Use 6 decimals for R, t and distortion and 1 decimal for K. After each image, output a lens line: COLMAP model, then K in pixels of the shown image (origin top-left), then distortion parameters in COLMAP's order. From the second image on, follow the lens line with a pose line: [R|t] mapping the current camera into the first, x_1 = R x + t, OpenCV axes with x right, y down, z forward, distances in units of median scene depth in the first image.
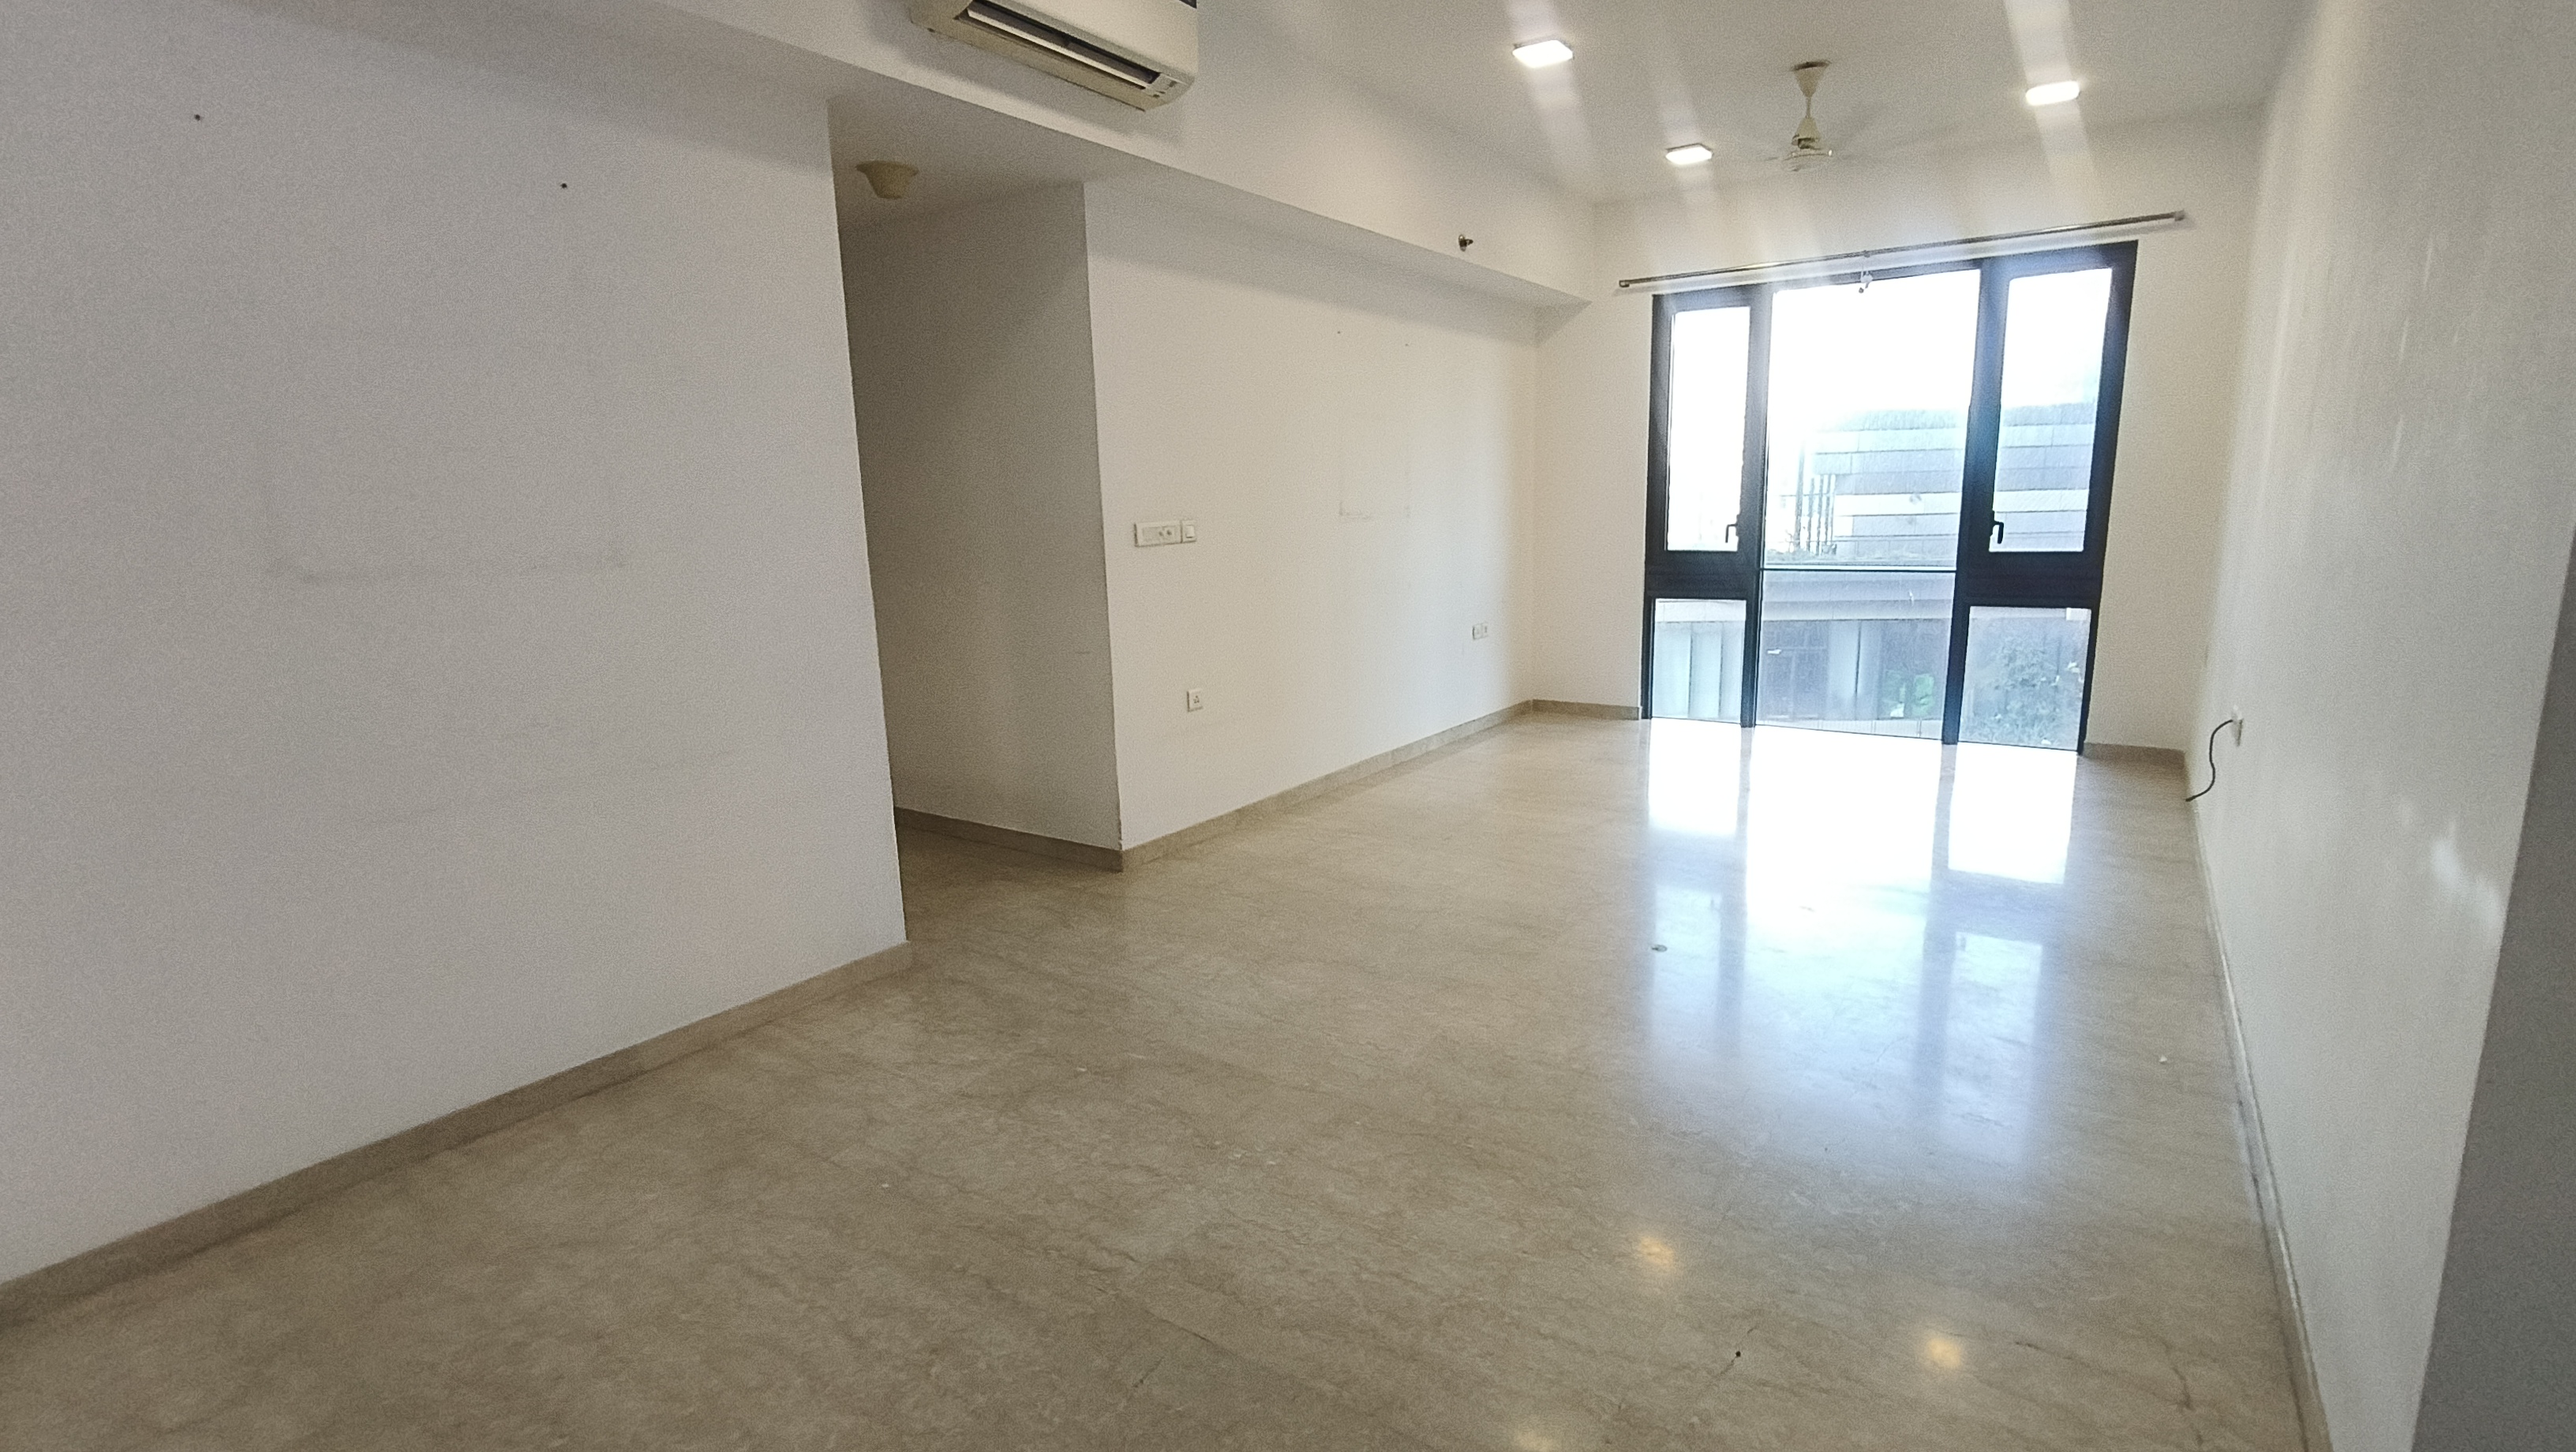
lens RADIAL K [[1192.5, 0, 1303.3], [0, 1192.5, 726.2], [0, 0, 1]] dist [-0.000161, 0.000241]
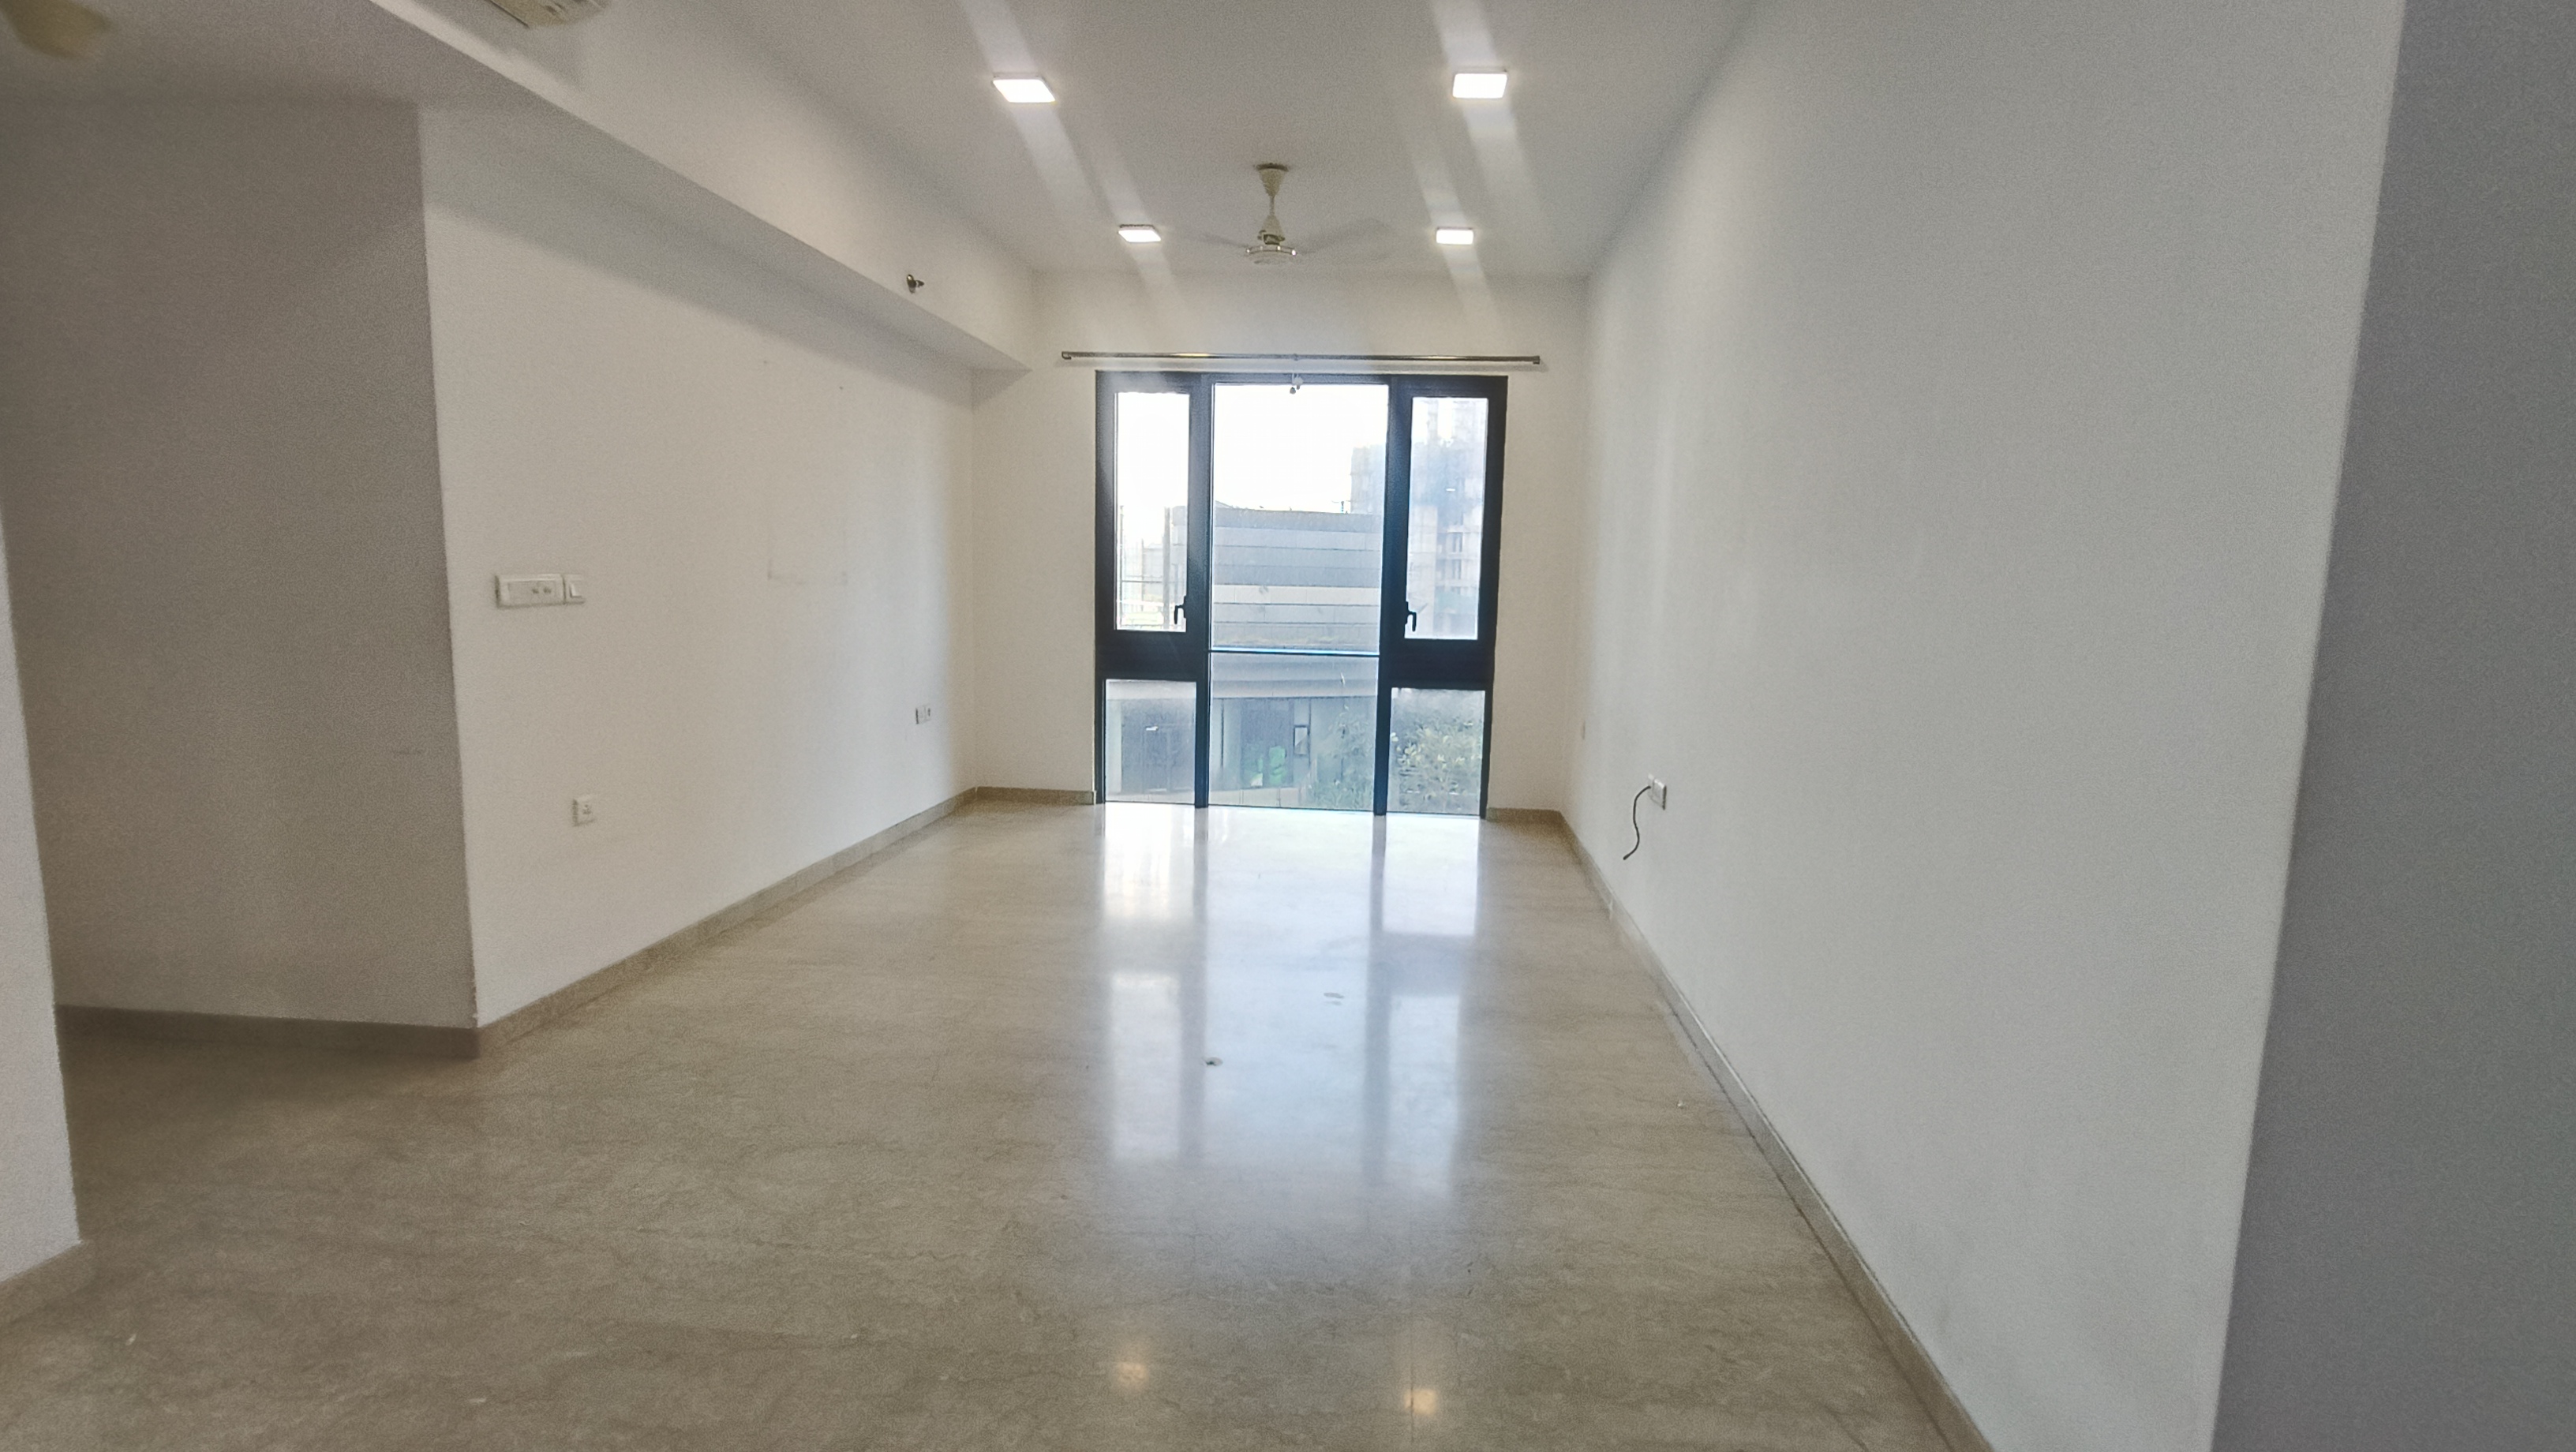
lens RADIAL K [[1198.8, 0, 1294.1], [0, 1198.8, 719.9], [0, 0, 1]] dist [0.002819, 0.000939]
pose [[0.872388, -0.012414, 0.488657, -0.059808], [0.047040, 0.997170, -0.058646, -0.011530], [-0.486546, 0.074149, 0.870503, 0.098904]]
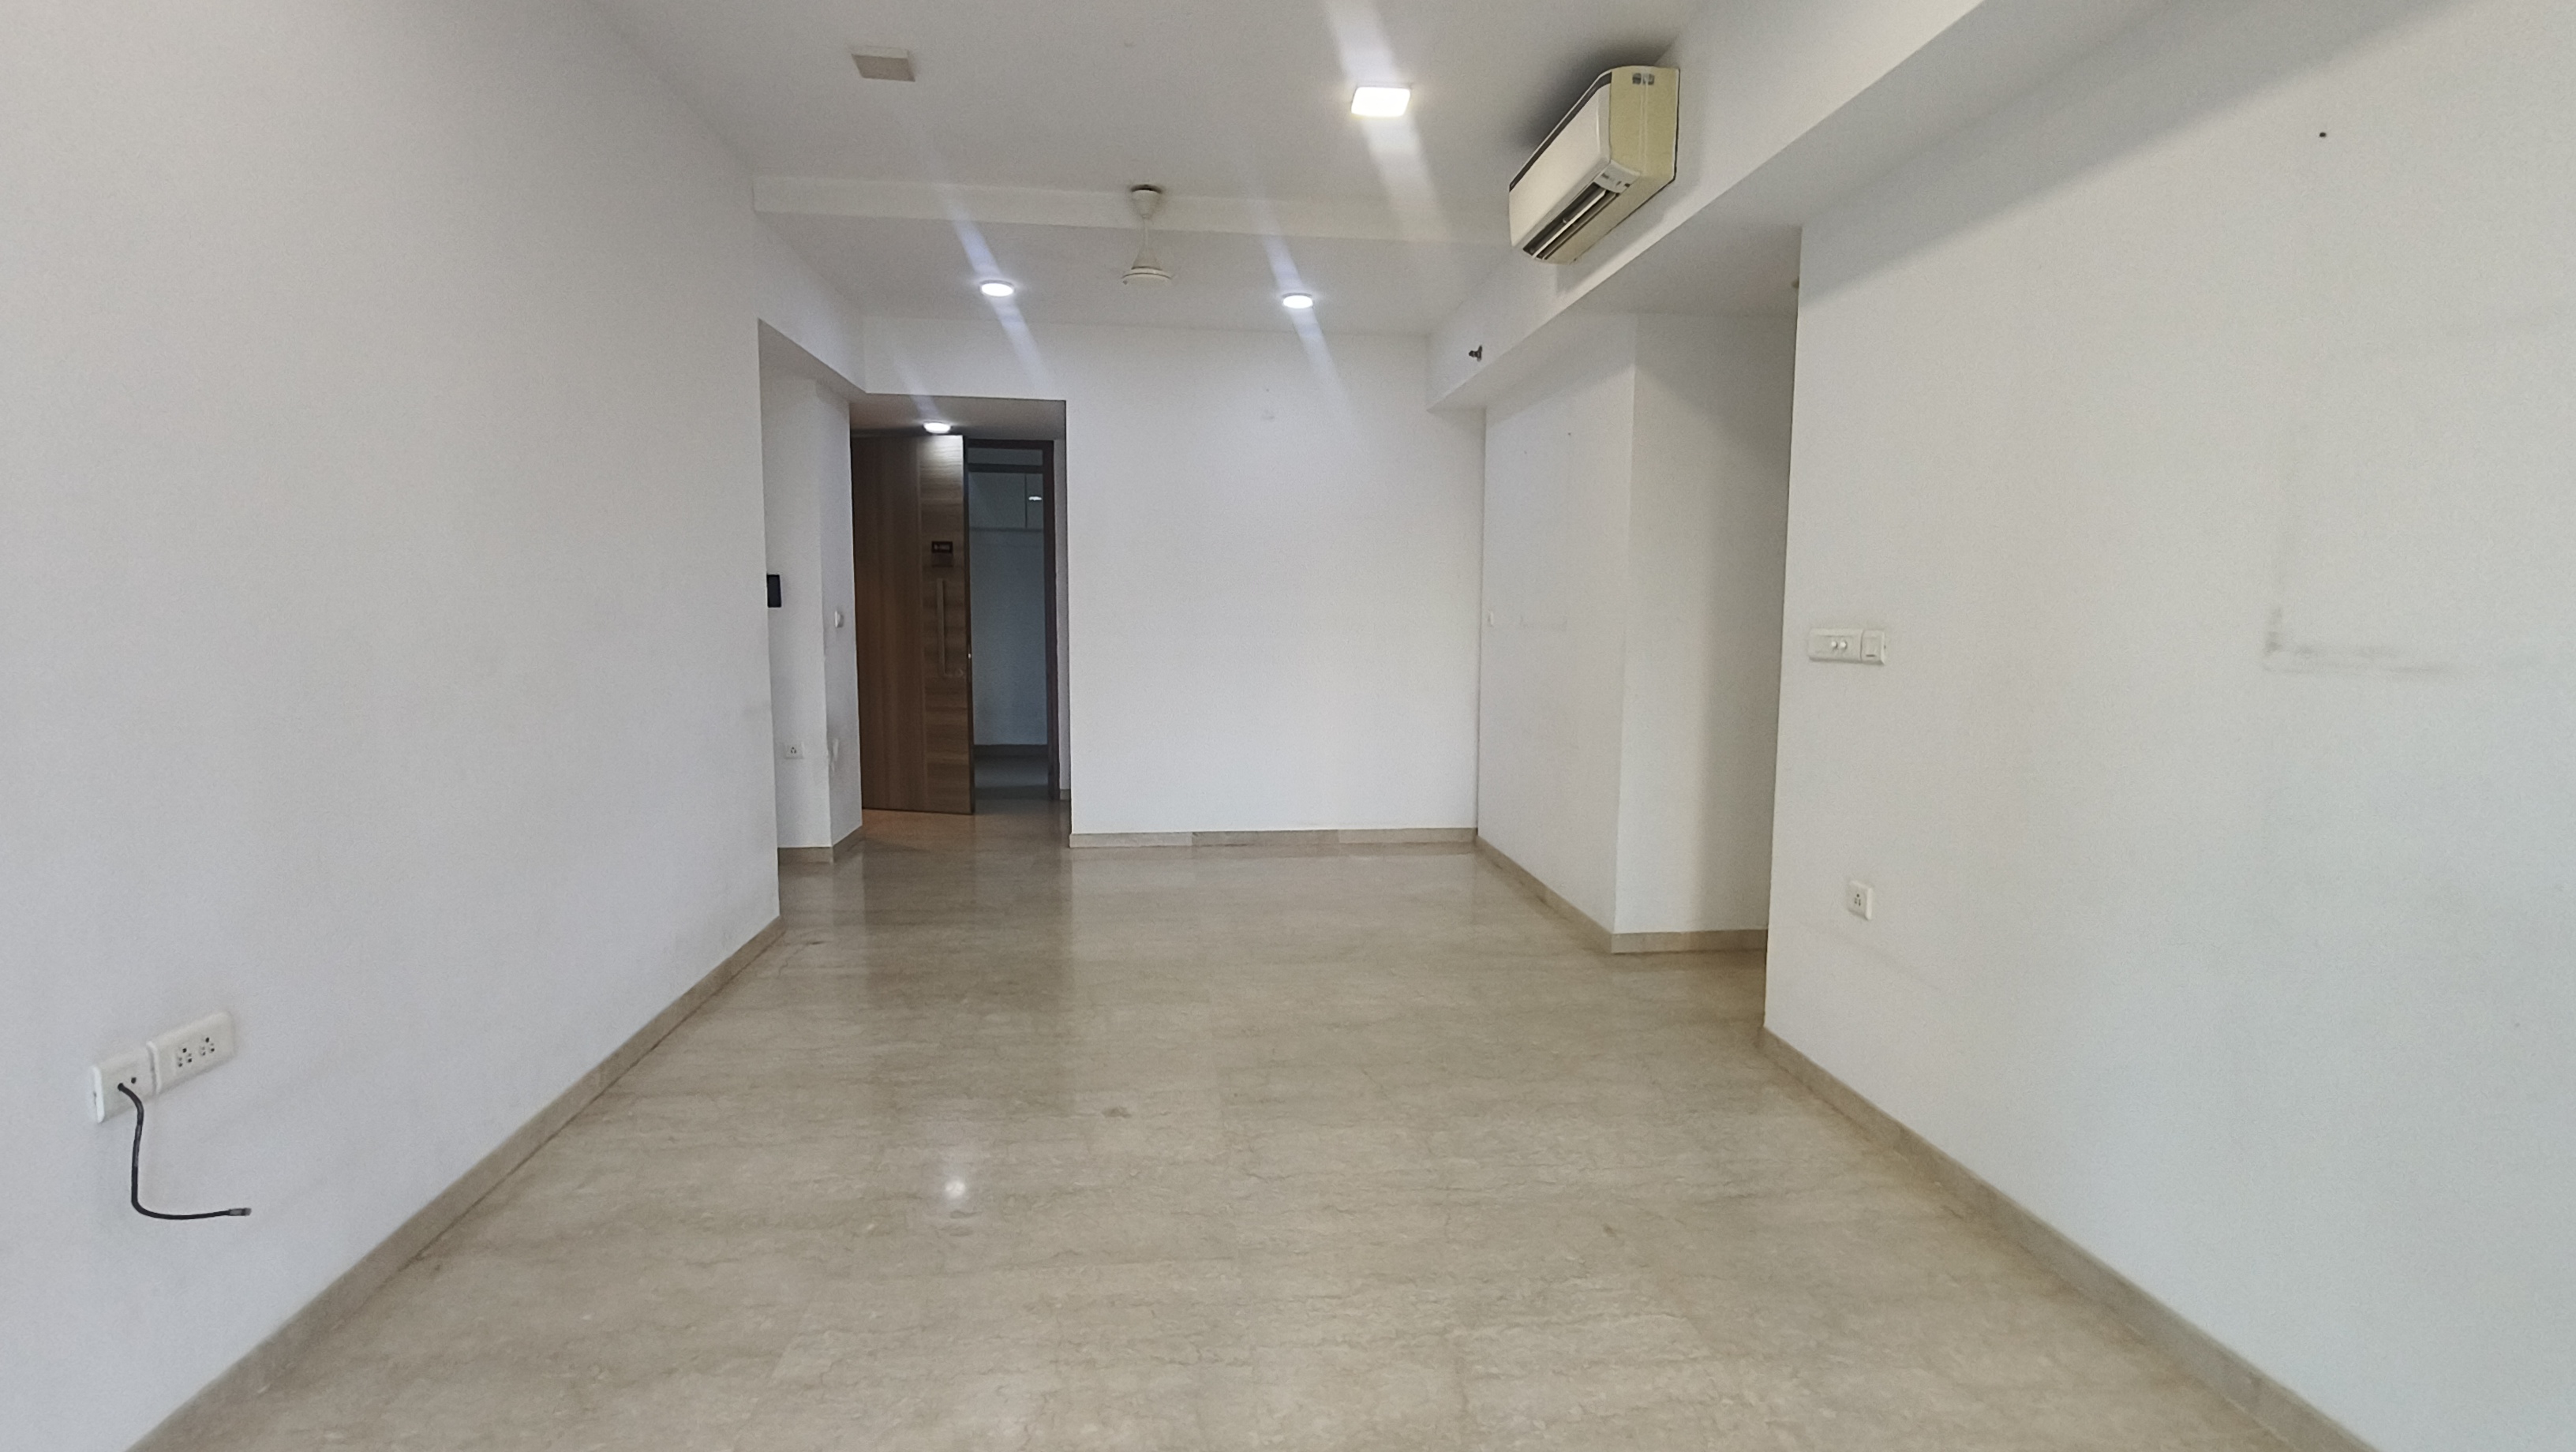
lens RADIAL K [[1192.5, 0, 1303.3], [0, 1192.5, 726.2], [0, 0, 1]] dist [-0.000161, 0.000241]
pose [[-0.753472, 0.081762, -0.652377, 0.480008], [-0.116195, 0.960060, 0.254525, -0.210121], [0.647131, 0.267581, -0.713878, 1.063043]]
